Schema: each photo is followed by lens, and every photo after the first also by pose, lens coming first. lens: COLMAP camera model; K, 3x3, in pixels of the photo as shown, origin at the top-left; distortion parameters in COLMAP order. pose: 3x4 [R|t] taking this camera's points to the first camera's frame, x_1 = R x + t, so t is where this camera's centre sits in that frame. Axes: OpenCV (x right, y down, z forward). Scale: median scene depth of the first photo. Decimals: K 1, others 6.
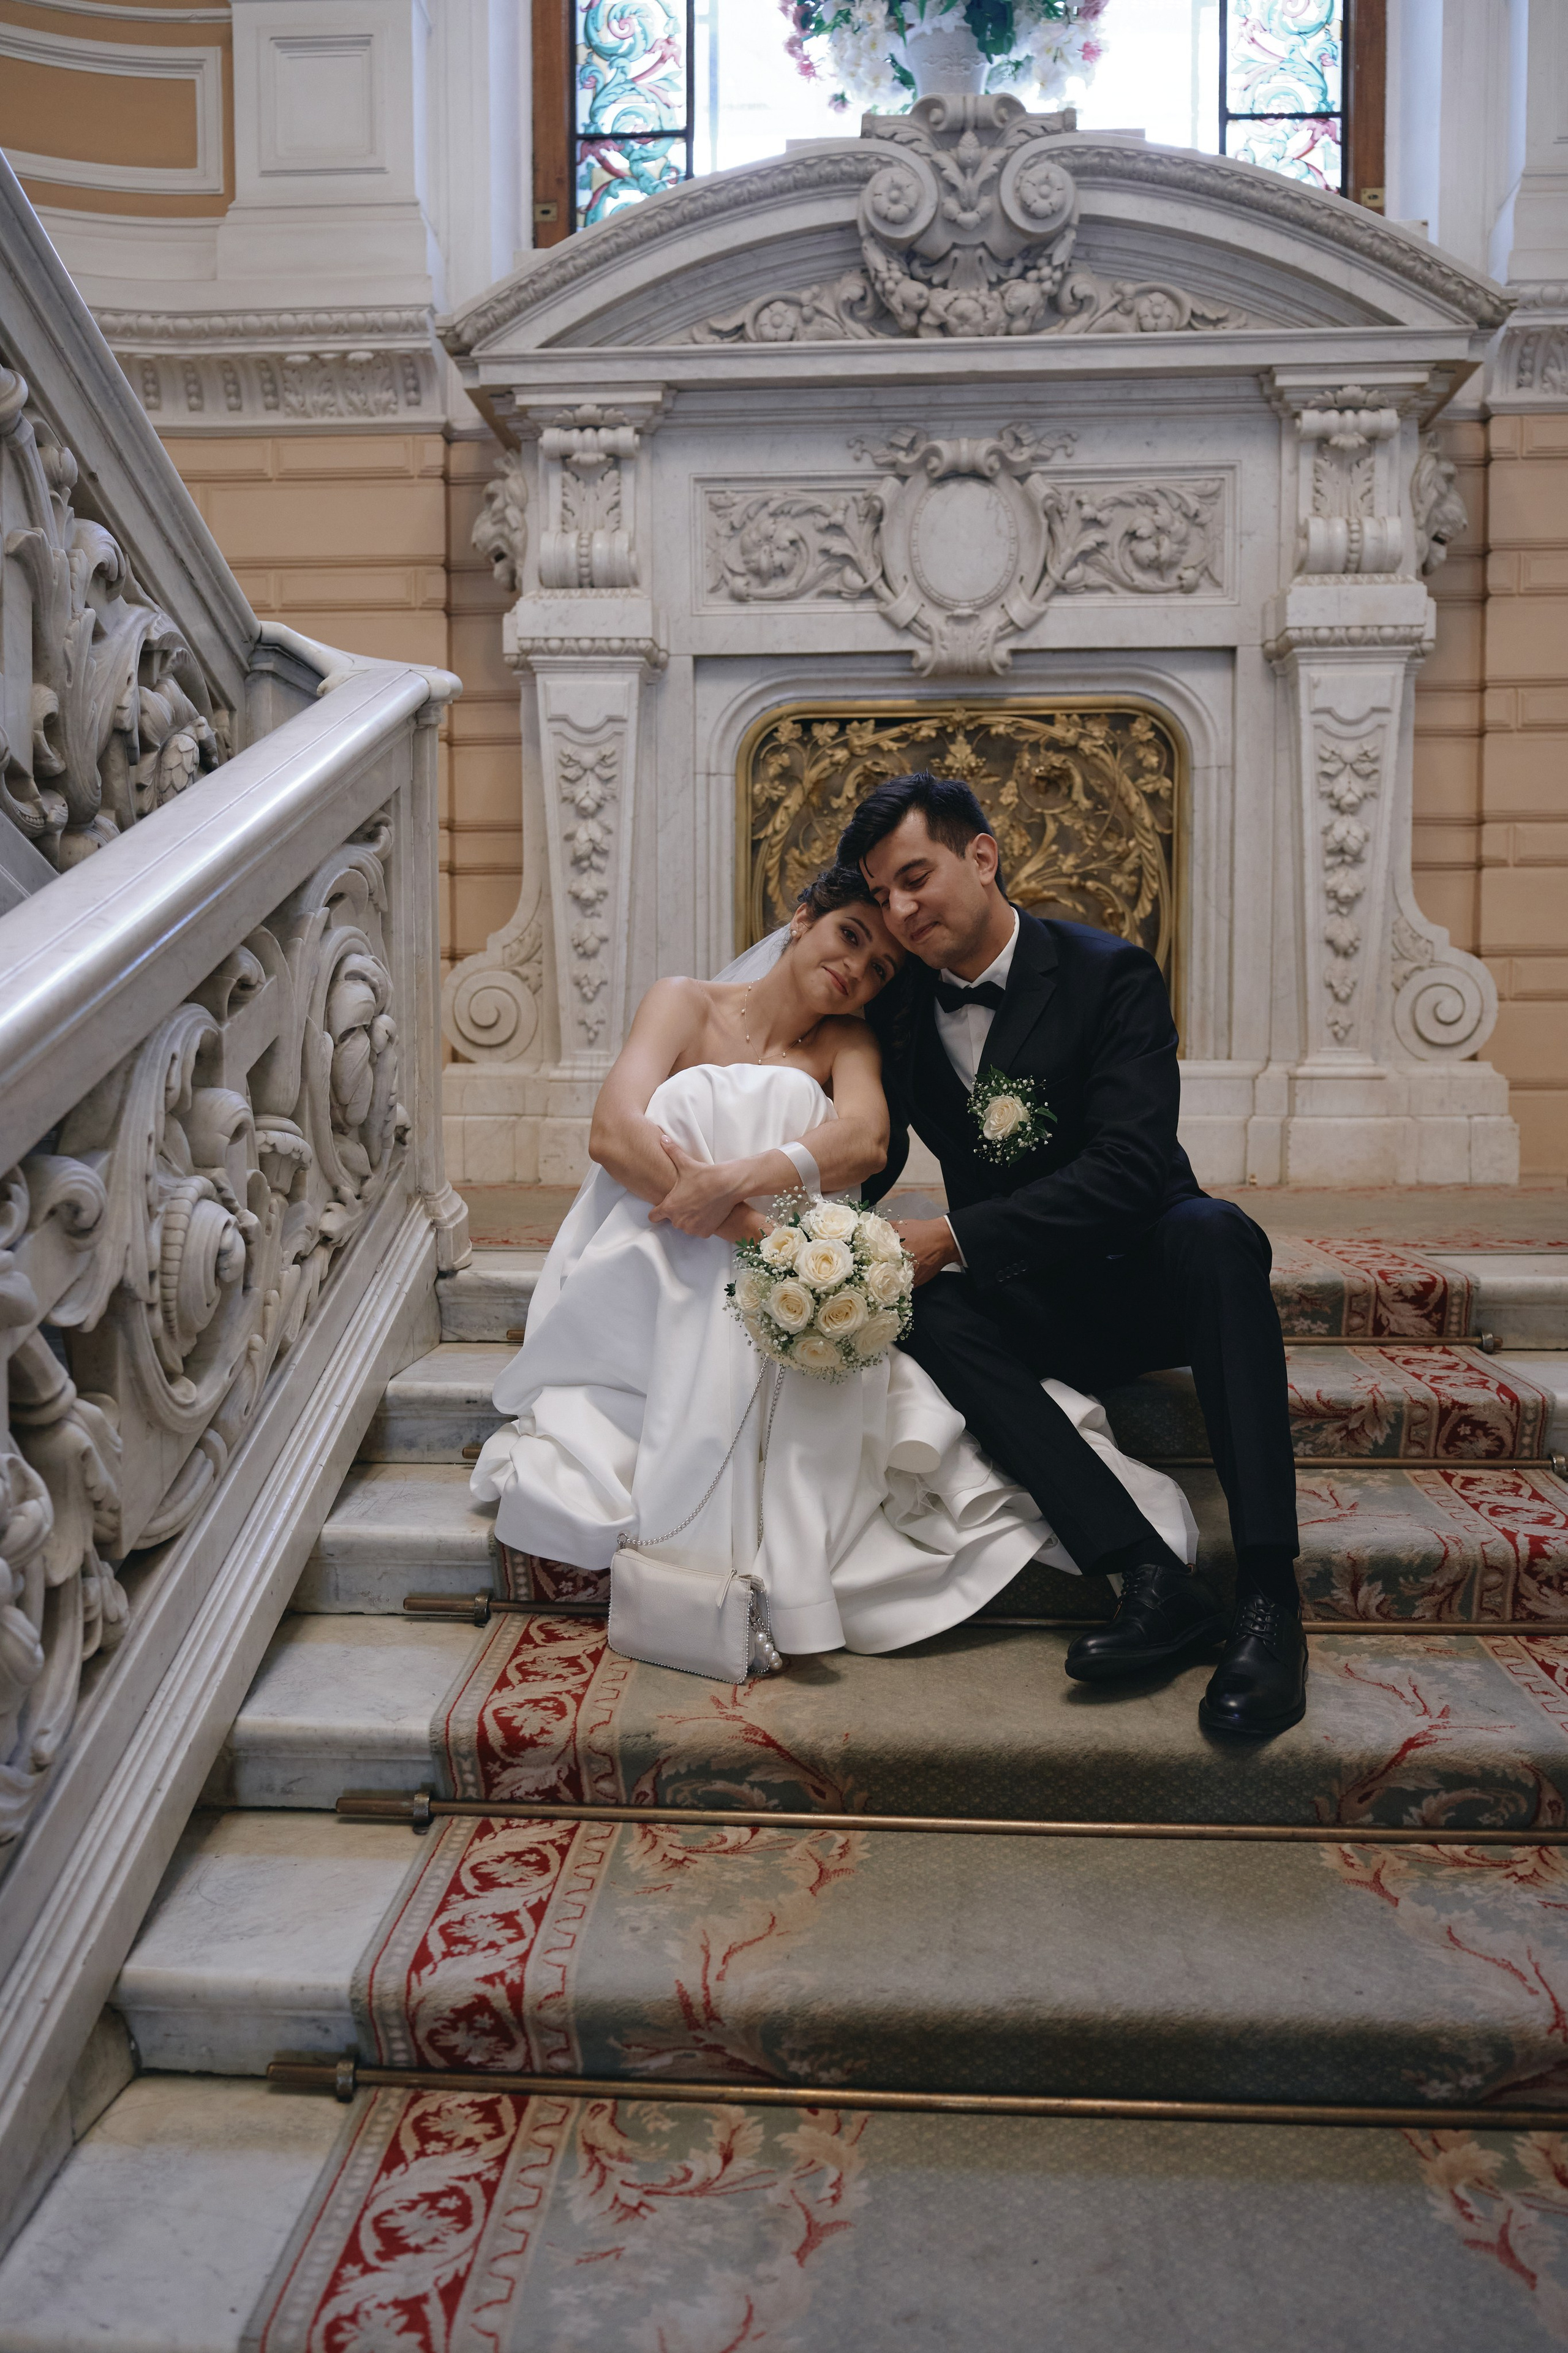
lens RADIAL K [[1898.5, 0, 783.3], [0, 1898.5, 1175.5], [0, 0, 1]] dist [-0.007497, -0.014153]
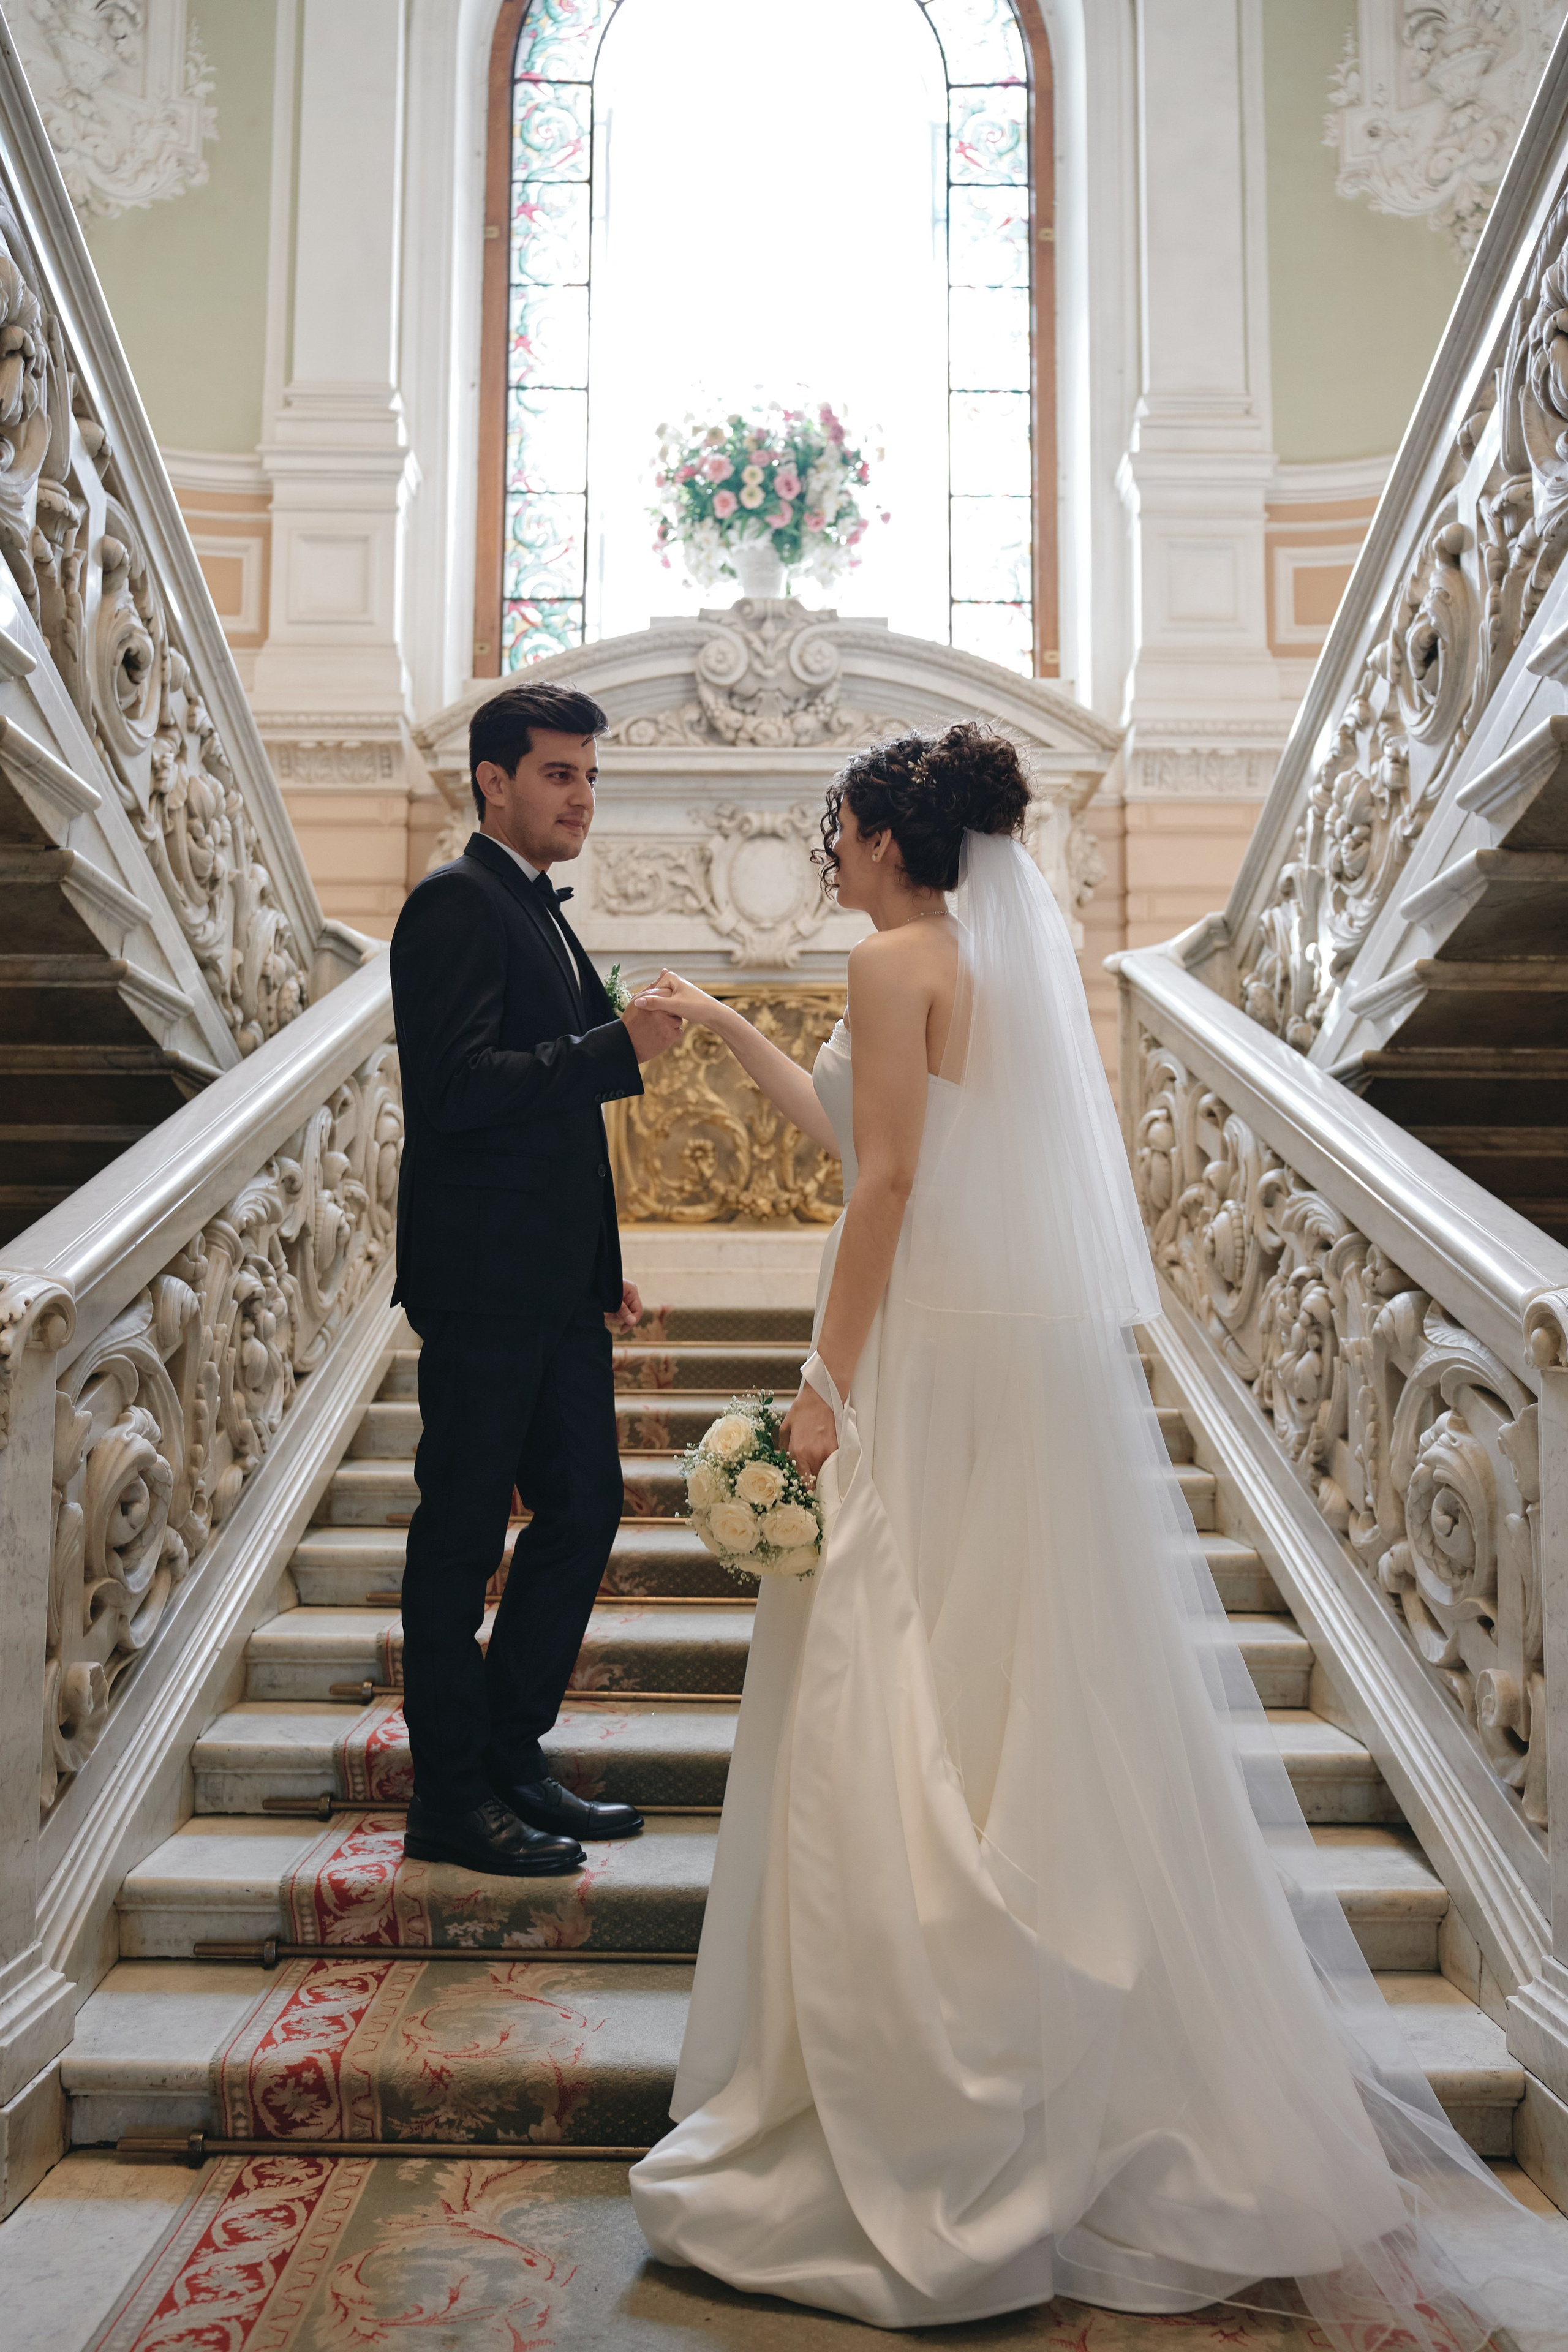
lens RADIAL K [[1897.8, 0, 784.0], [0, 1897.8, 1177.1], [0, 0, 1]] dist [-0.007497, -0.014153]
pose [[0.997730, 0.012897, 0.066090, 0.014389], [-0.002329, 0.987509, -0.157543, 0.126600], [-0.067296, 0.157032, 0.985298, -0.417233]]
